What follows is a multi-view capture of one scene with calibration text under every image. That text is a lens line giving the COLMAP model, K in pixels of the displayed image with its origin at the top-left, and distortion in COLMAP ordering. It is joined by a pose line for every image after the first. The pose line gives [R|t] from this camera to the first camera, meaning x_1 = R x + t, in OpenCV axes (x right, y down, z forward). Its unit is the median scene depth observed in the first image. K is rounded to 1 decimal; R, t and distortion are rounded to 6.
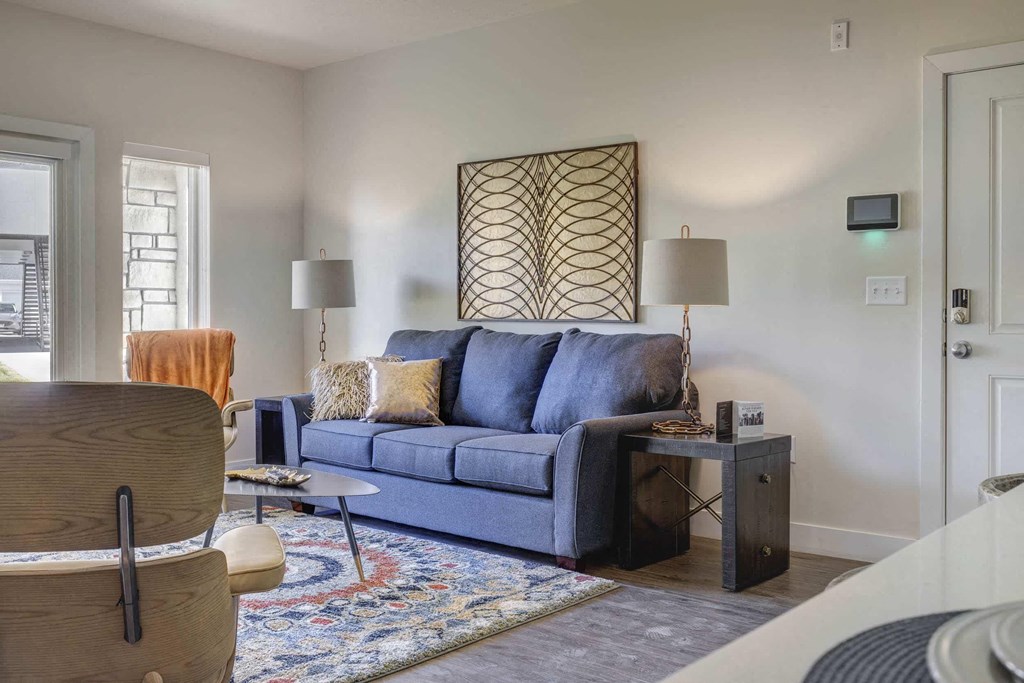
lens RADIAL K [[988.5, 0, 515.1], [0, 988.5, 321.2], [0, 0, 1]] dist [-0.005671, 0.000000]
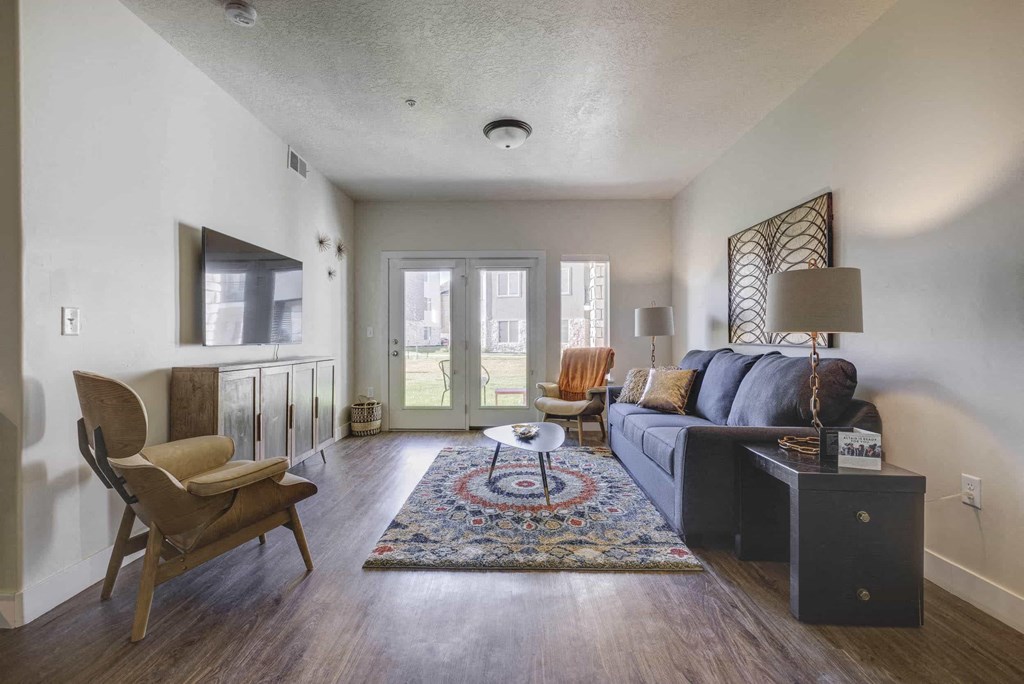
lens RADIAL K [[455.3, 0, 504.8], [0, 455.3, 339.1], [0, 0, 1]] dist [0.001776, -0.000782]
pose [[0.629073, 0.000515, -0.777346, 0.357797], [-0.005801, 0.999975, -0.004033, -0.004893], [0.777325, 0.007046, 0.629060, 0.440432]]
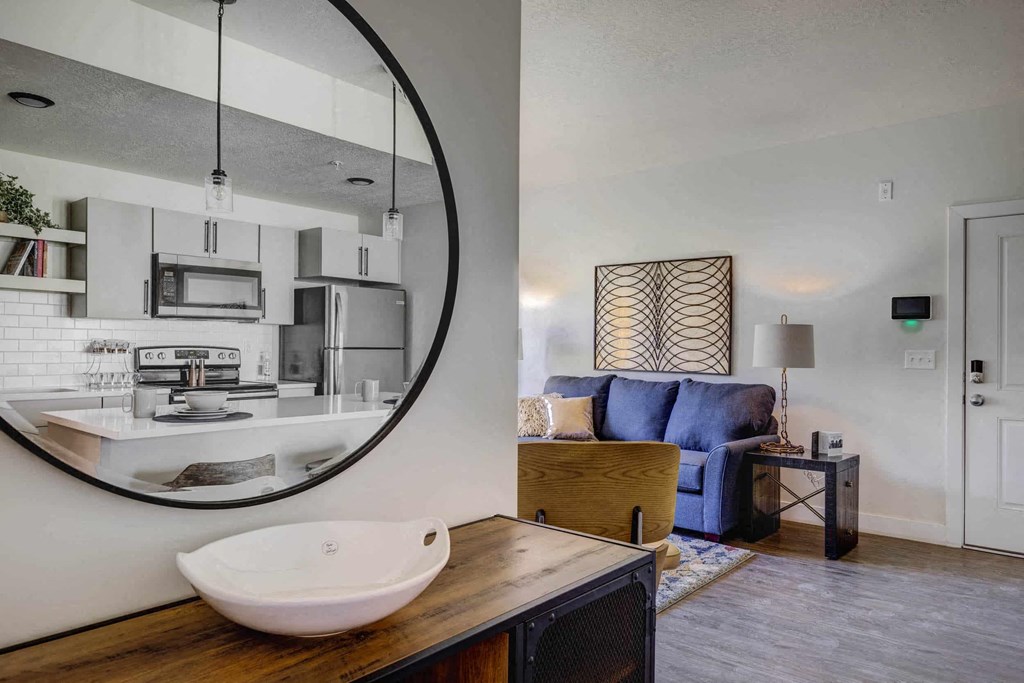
lens RADIAL K [[676.6, 0, 510.0], [0, 676.6, 341.7], [0, 0, 1]] dist [0.001263, 0.000267]
pose [[0.999919, 0.011342, -0.005734, -0.250028], [-0.011447, 0.999761, -0.018632, -0.032077], [0.005521, 0.018696, 0.999810, -0.043080]]
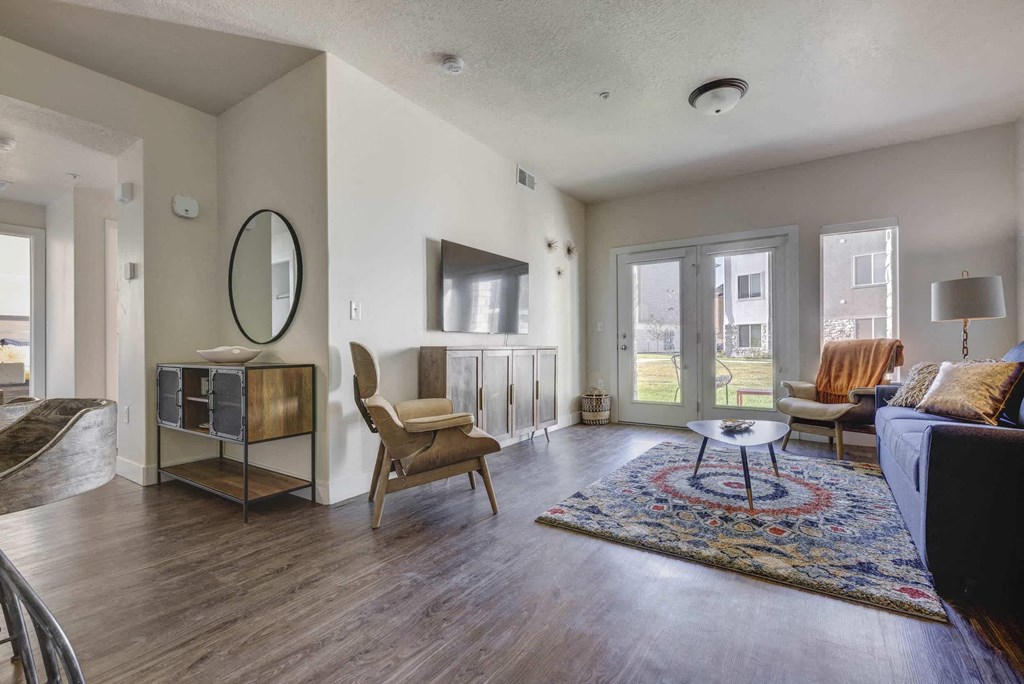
lens RADIAL K [[455.3, 0, 508.7], [0, 455.3, 345.0], [0, 0, 1]] dist [0.001776, -0.000782]
pose [[0.103063, -0.002564, -0.994672, 0.429193], [-0.004186, 0.999987, -0.003011, 0.030782], [0.994666, 0.004474, 0.103050, 0.548079]]
